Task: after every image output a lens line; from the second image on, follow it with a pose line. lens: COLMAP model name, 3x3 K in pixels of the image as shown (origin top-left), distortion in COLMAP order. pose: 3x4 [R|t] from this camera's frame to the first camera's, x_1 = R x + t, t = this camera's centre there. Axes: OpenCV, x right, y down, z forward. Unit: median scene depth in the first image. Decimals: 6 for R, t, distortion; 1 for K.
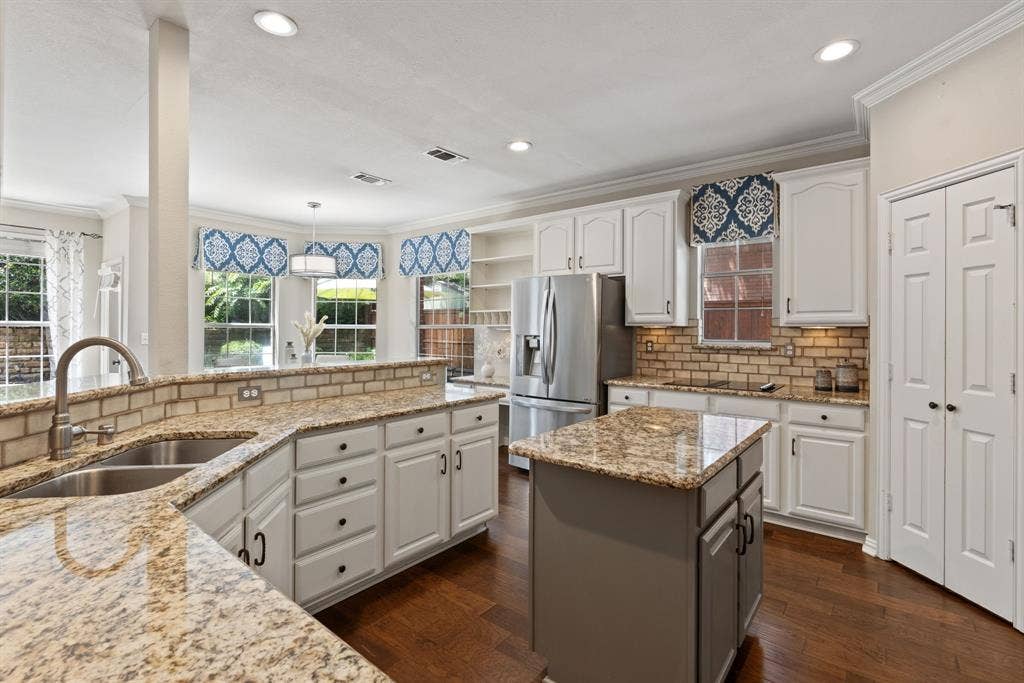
lens RADIAL K [[470.6, 0, 514.8], [0, 470.6, 334.0], [0, 0, 1]] dist [-0.000031, 0.000964]
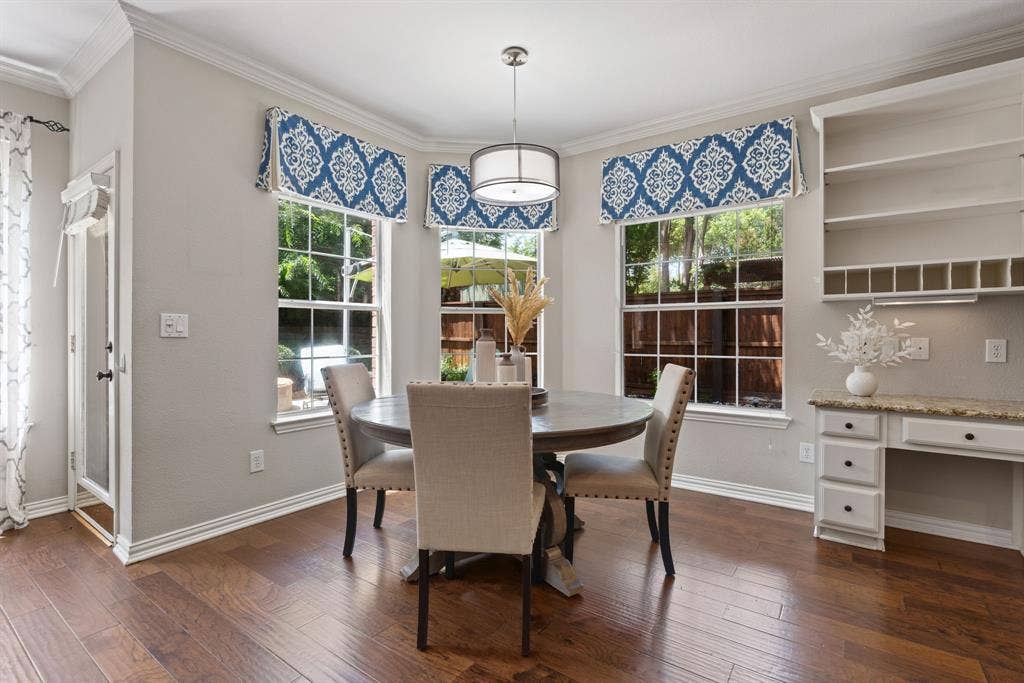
lens RADIAL K [[470.6, 0, 512.8], [0, 470.6, 342.2], [0, 0, 1]] dist [-0.000031, 0.000964]
pose [[0.998952, -0.004872, 0.045514, -0.609602], [0.004454, 0.999947, 0.009288, 0.031964], [-0.045557, -0.009075, 0.998921, 0.675677]]
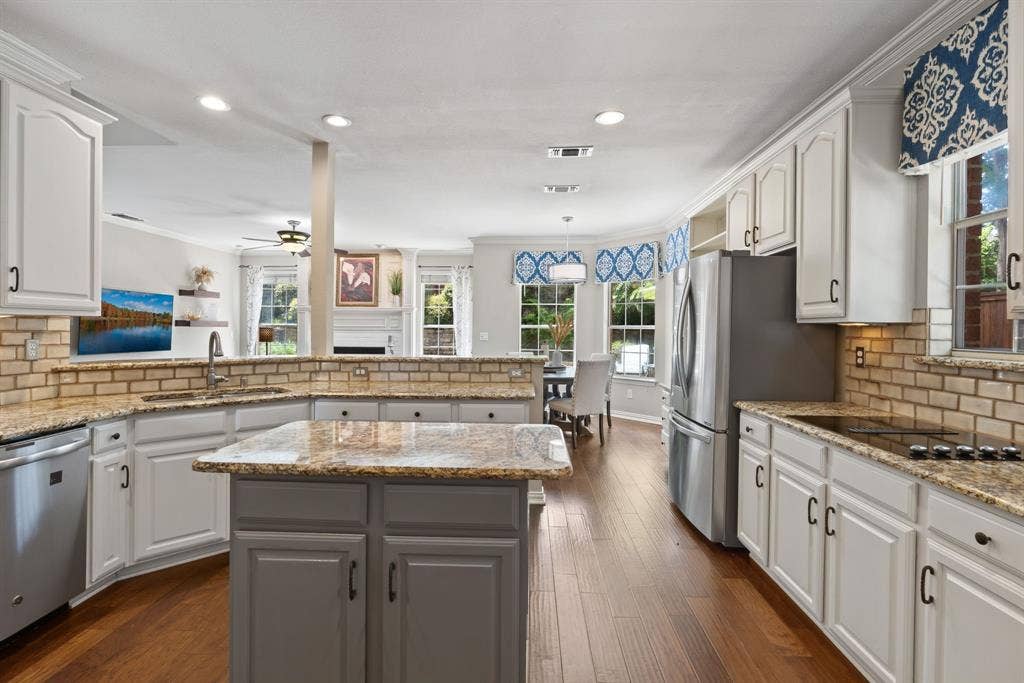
lens RADIAL K [[470.6, 0, 515.5], [0, 470.6, 334.7], [0, 0, 1]] dist [-0.000031, 0.000964]
pose [[0.593238, 0.008274, -0.804985, 0.552041], [-0.009825, 0.999947, 0.003038, 0.000556], [0.804967, 0.006107, 0.593288, 0.312736]]
